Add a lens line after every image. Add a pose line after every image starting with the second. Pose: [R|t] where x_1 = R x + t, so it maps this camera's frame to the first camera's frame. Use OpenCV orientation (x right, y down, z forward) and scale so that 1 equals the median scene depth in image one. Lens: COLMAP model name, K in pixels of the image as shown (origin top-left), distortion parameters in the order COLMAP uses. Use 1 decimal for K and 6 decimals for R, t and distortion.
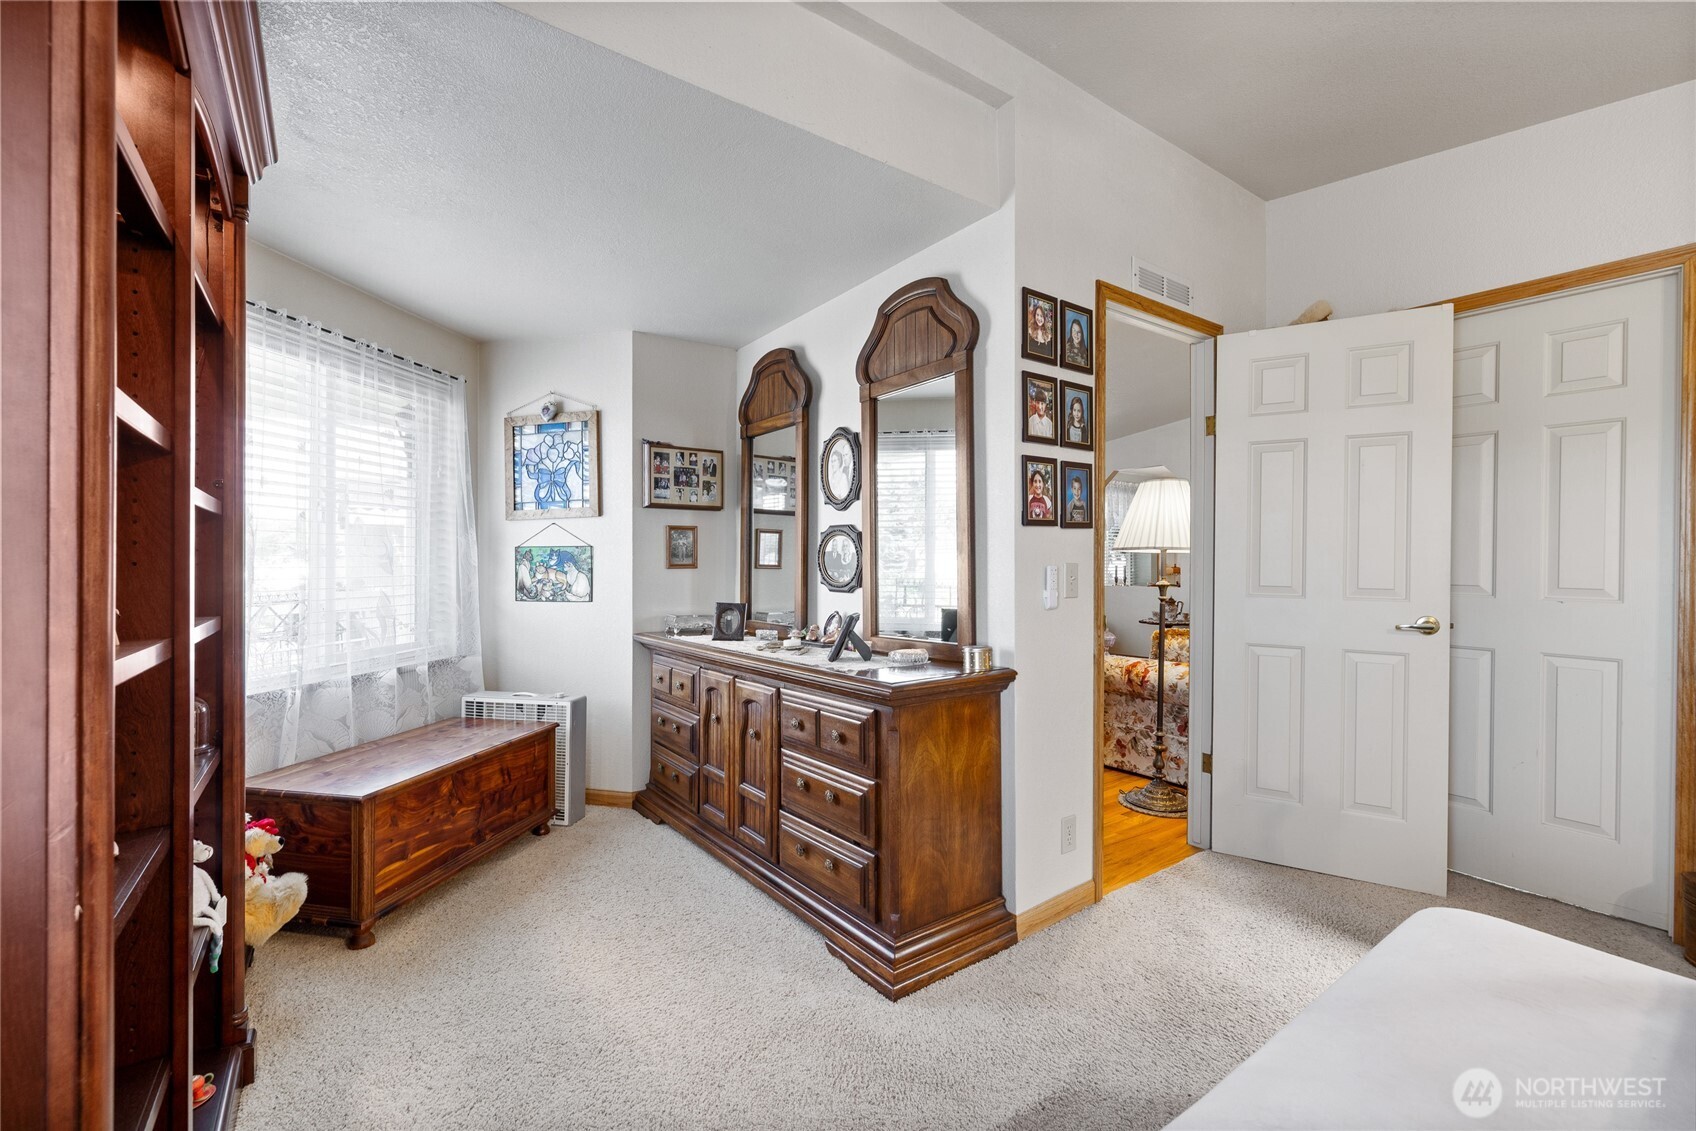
lens RADIAL K [[716.6, 0, 841.3], [0, 716.6, 562.9], [0, 0, 1]] dist [0.000019, 0.000525]
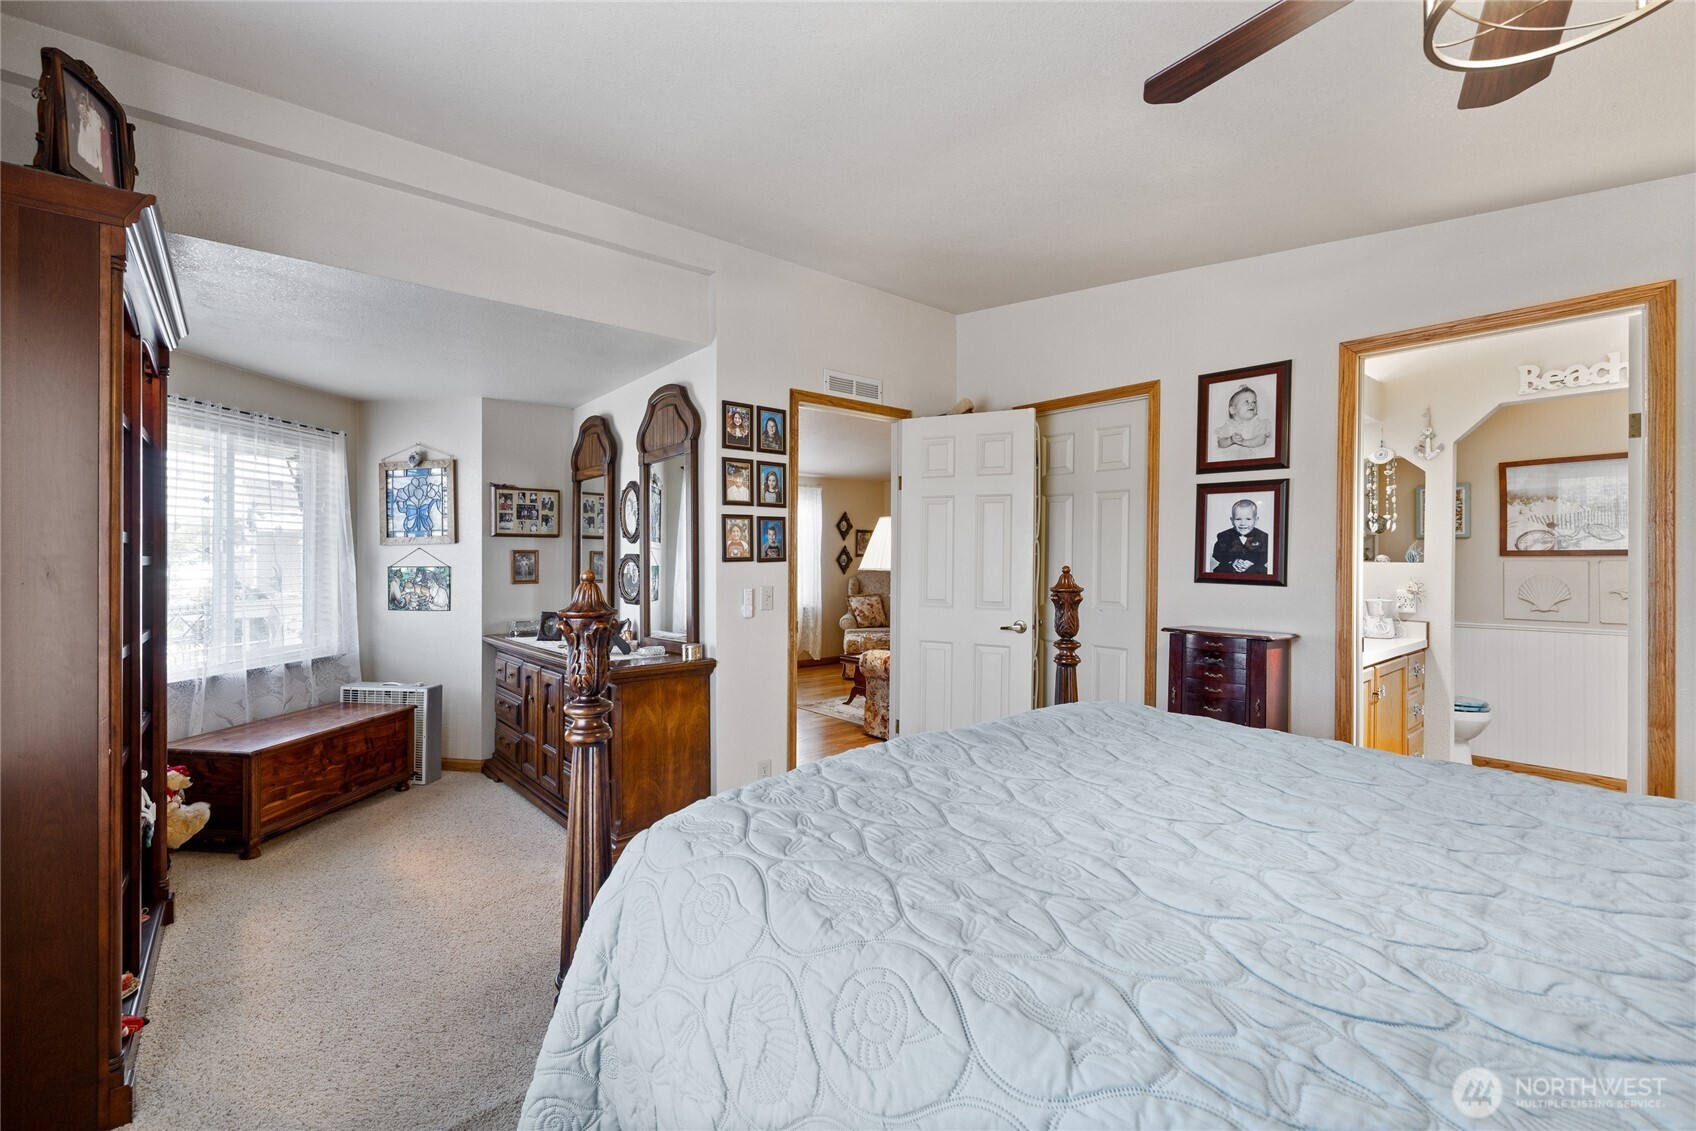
lens RADIAL K [[716.6, 0, 830.0], [0, 716.6, 561.0], [0, 0, 1]] dist [0.000019, 0.000525]
pose [[0.997703, 0.000421, 0.067732, 0.315615], [-0.000515, 0.999999, 0.001378, -0.047200], [-0.067731, -0.001410, 0.997703, -0.411123]]
